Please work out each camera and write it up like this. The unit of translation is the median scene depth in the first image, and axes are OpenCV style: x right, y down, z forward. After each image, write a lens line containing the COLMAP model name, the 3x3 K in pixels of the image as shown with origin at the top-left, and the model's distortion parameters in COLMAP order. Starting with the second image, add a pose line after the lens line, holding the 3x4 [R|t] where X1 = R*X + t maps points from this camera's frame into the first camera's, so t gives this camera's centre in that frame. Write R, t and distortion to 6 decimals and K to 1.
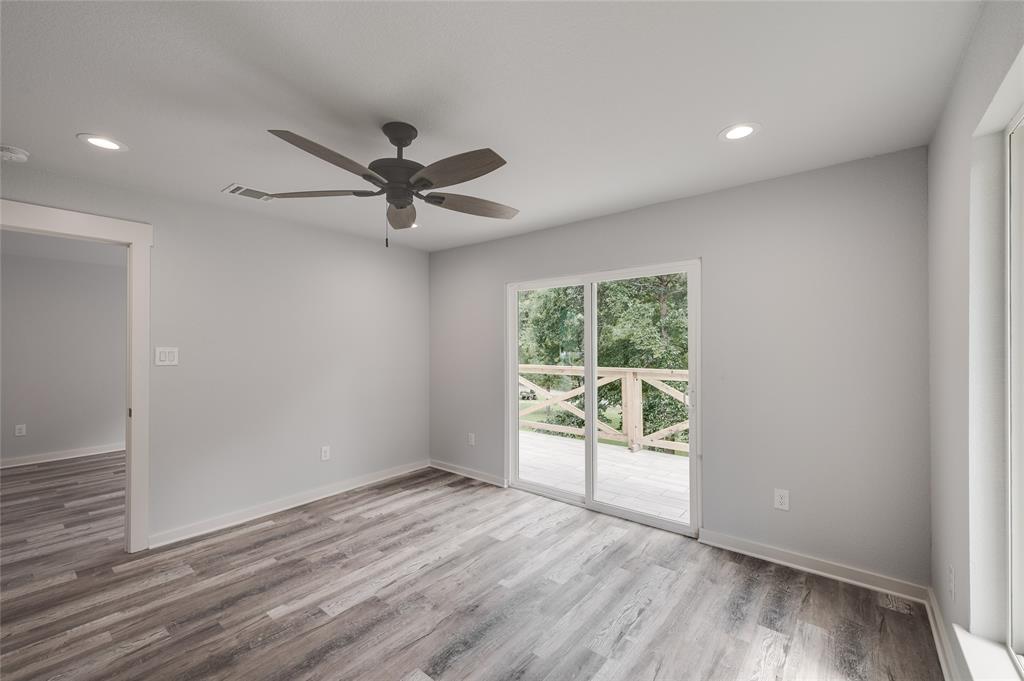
lens RADIAL K [[426.1, 0, 511.7], [0, 426.1, 344.0], [0, 0, 1]] dist [0.004662, -0.000267]
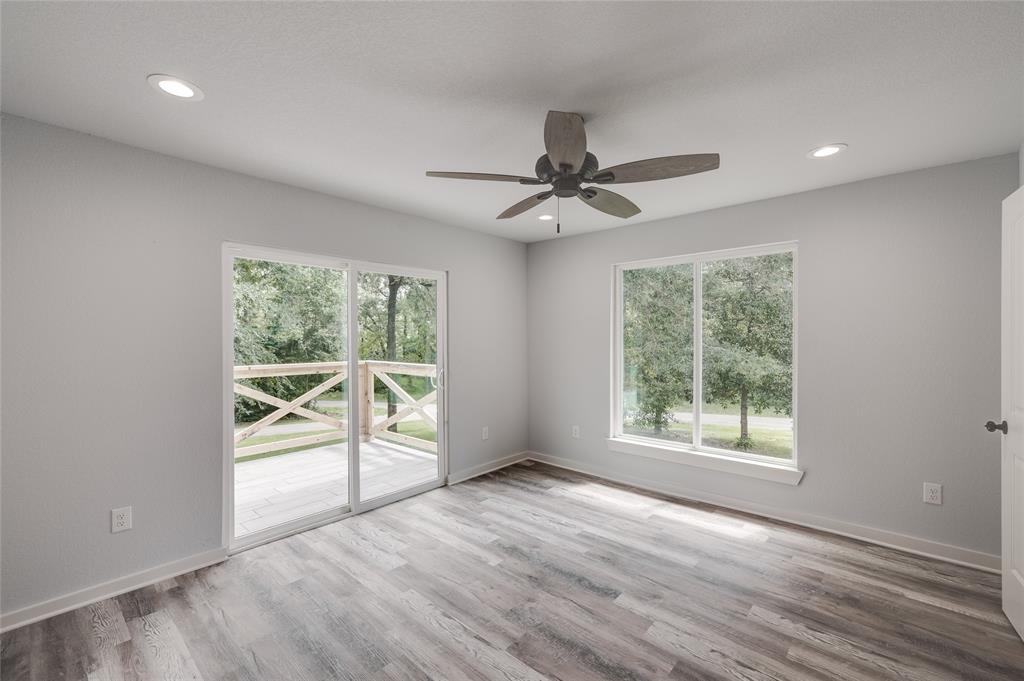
lens RADIAL K [[426.1, 0, 512.2], [0, 426.1, 337.9], [0, 0, 1]] dist [0.004662, -0.000267]
pose [[0.043932, -0.000128, 0.999035, -0.878359], [-0.001382, 0.999999, 0.000189, 0.003527], [-0.999034, -0.001389, 0.043932, 0.747780]]
